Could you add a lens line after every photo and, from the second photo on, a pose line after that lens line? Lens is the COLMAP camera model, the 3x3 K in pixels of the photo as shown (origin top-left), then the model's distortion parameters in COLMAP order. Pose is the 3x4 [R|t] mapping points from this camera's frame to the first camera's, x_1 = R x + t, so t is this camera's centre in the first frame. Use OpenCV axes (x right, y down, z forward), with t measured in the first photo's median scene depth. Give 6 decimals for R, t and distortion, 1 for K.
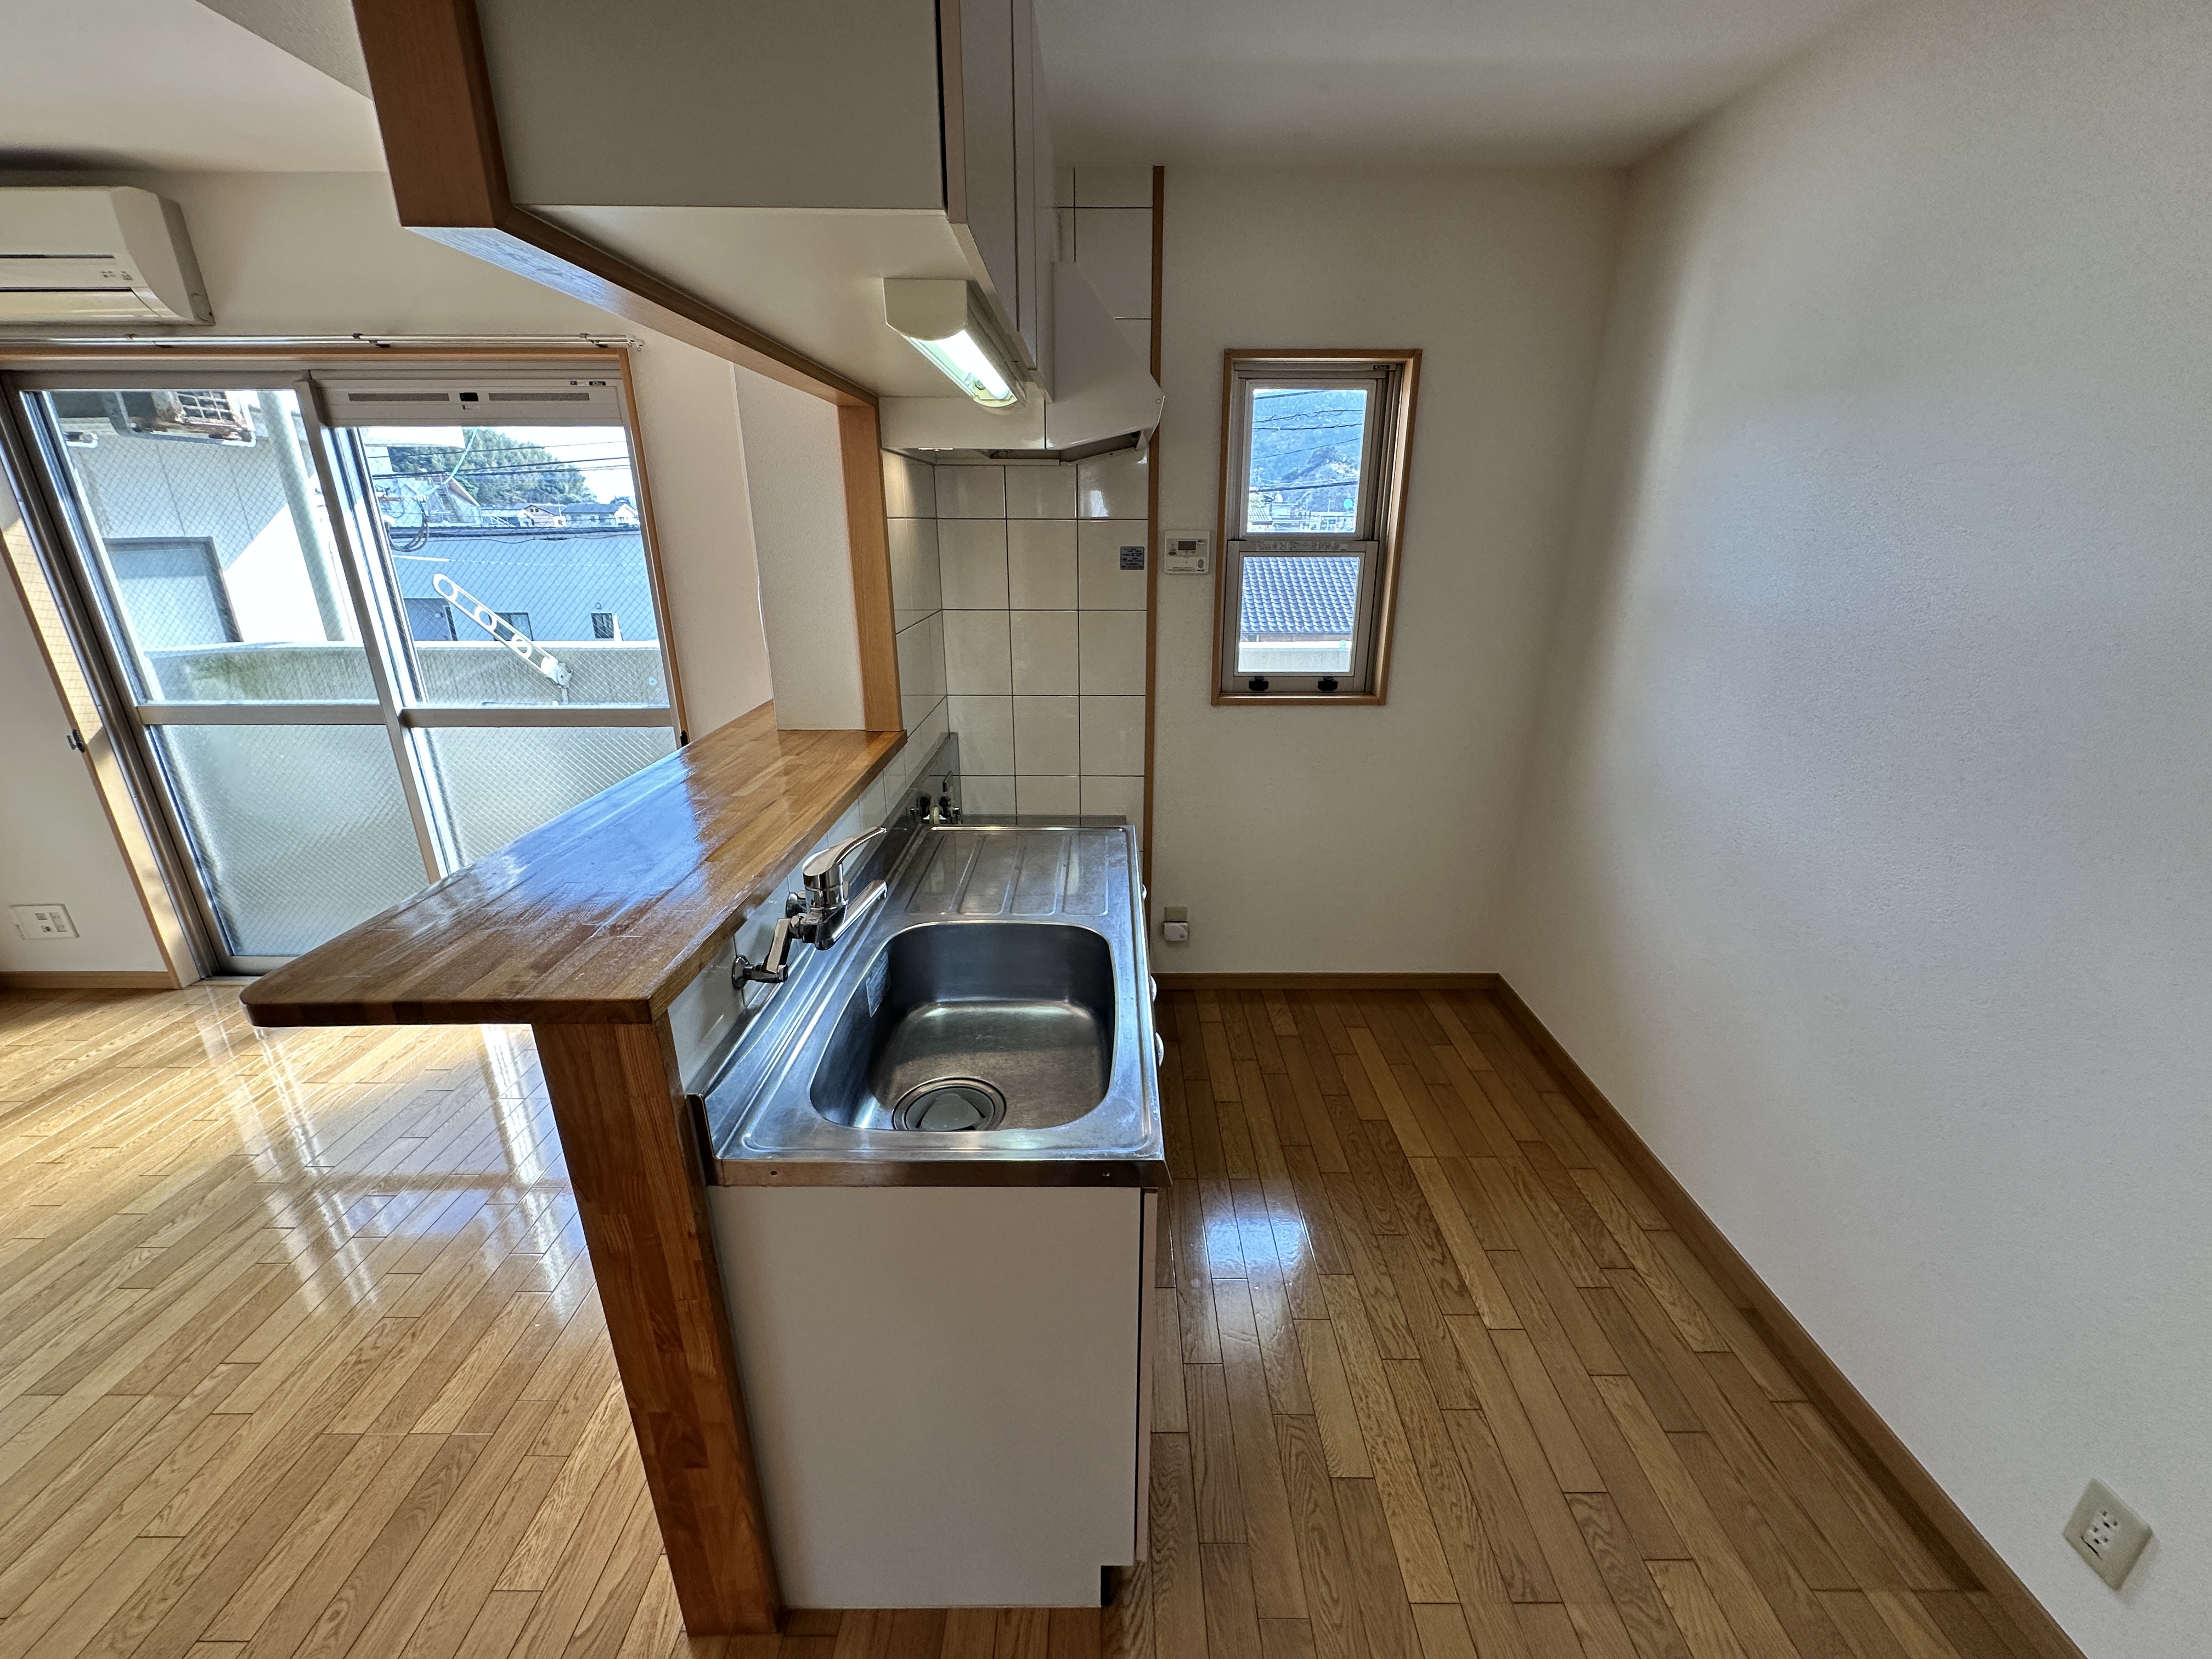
lens RADIAL K [[887.1, 0, 1106.0], [0, 887.1, 829.5], [0, 0, 1]] dist [0.000958, 0.000637]
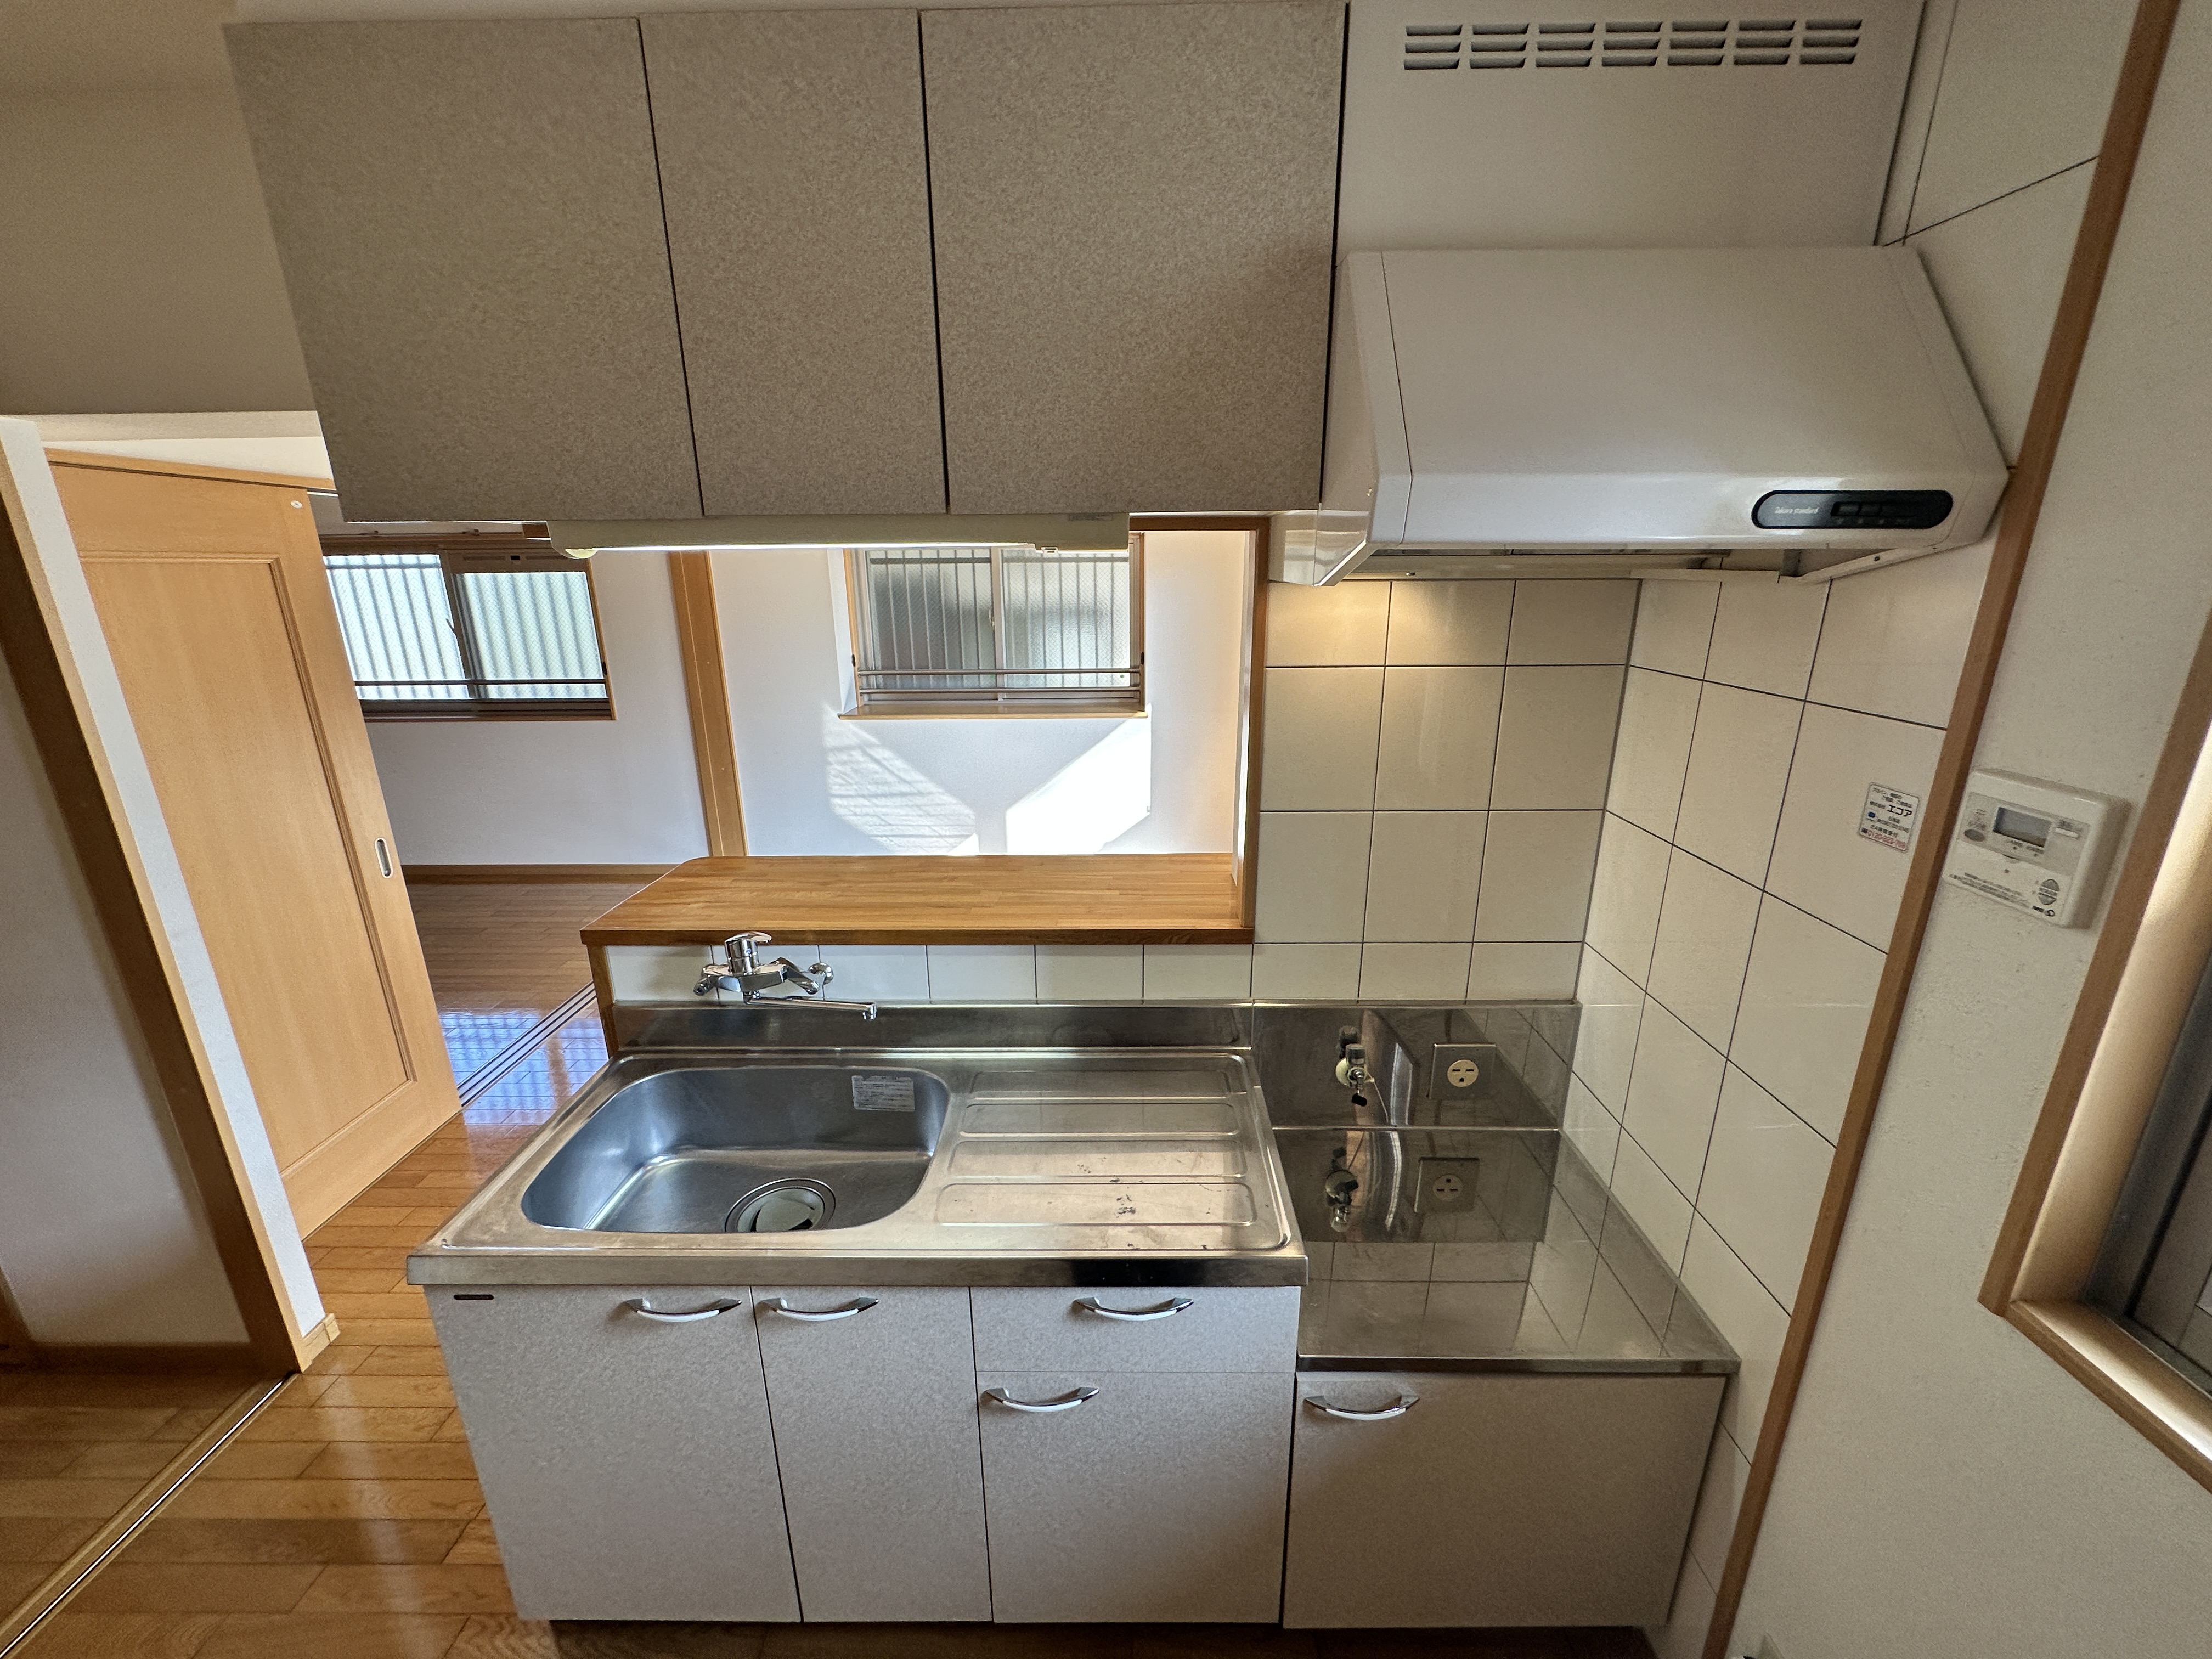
lens RADIAL K [[887.1, 0, 1106.0], [0, 887.1, 829.5], [0, 0, 1]] dist [0.000958, 0.000637]
pose [[-0.012852, 0.286763, -0.957915, 0.459963], [-0.372237, 0.887767, 0.270757, -0.314512], [0.928049, 0.360051, 0.095334, 0.728757]]
